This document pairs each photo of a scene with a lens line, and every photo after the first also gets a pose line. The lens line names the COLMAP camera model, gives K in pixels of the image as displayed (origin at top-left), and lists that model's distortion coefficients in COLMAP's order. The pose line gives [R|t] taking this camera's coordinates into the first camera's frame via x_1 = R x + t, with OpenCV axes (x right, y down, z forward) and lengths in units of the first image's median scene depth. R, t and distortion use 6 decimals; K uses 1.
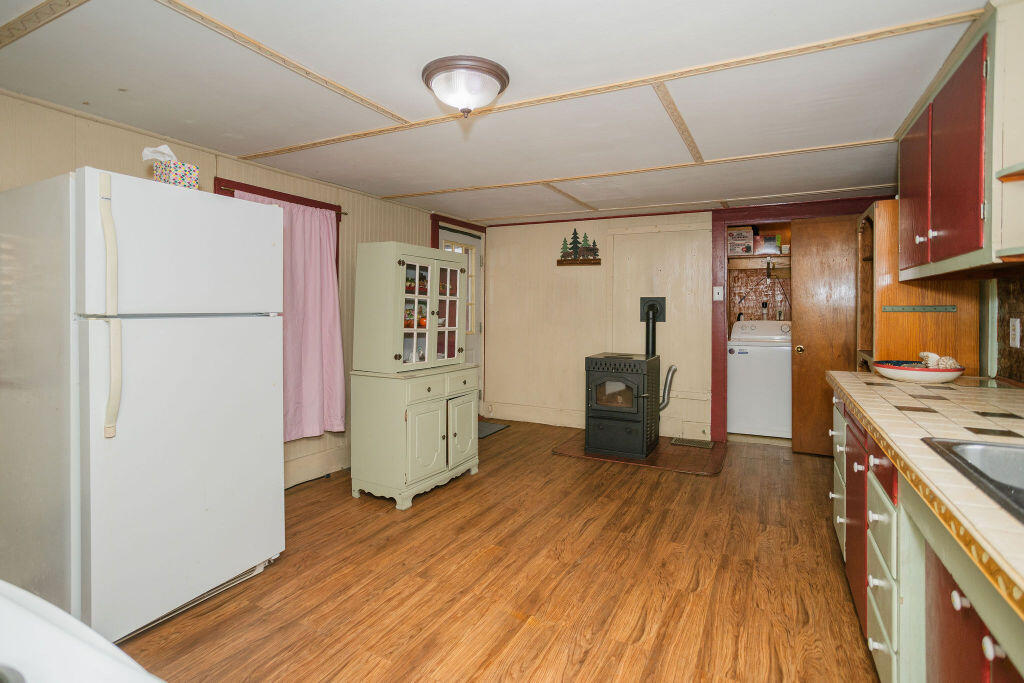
lens RADIAL K [[522.9, 0, 481.9], [0, 522.9, 307.5], [0, 0, 1]] dist [-0.013352, 0.001295]
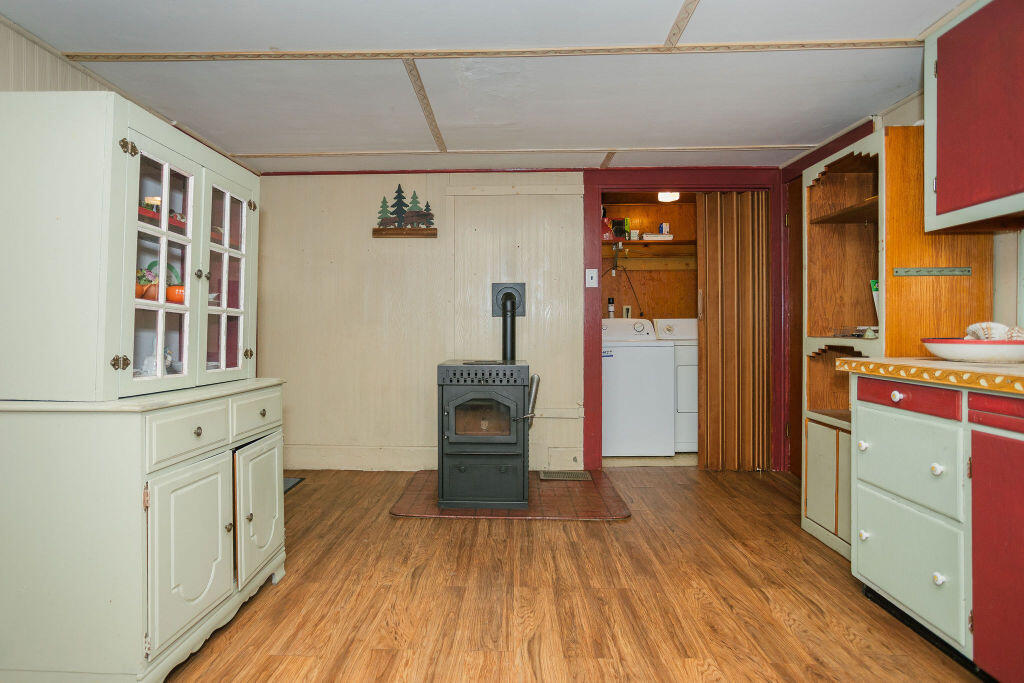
lens RADIAL K [[563.6, 0, 469.0], [0, 563.6, 332.8], [0, 0, 1]] dist [-0.053628, 0.028284]
pose [[0.901792, -0.006983, 0.432114, -0.090565], [0.005675, 0.999975, 0.004317, 0.063576], [-0.432133, -0.001440, 0.901809, 0.421953]]
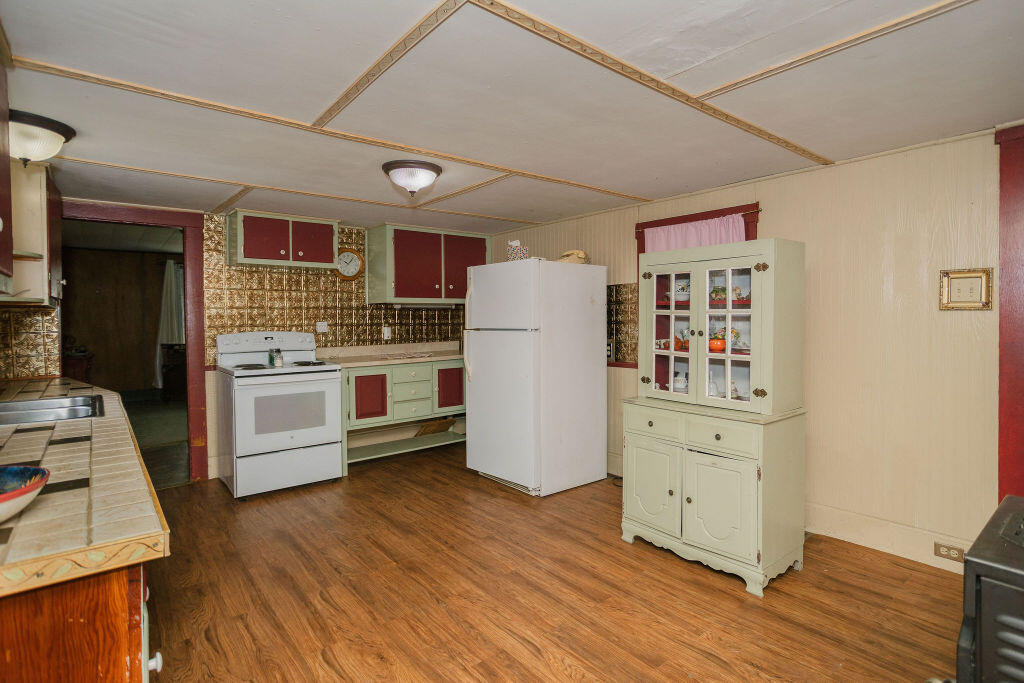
lens RADIAL K [[526.2, 0, 540.4], [0, 526.2, 340.6], [0, 0, 1]] dist [-0.069862, 0.042421]
pose [[-0.344991, 0.032465, -0.938045, 0.685884], [0.006286, 0.999459, 0.032279, -0.003799], [0.938585, 0.005239, -0.345008, 1.045358]]
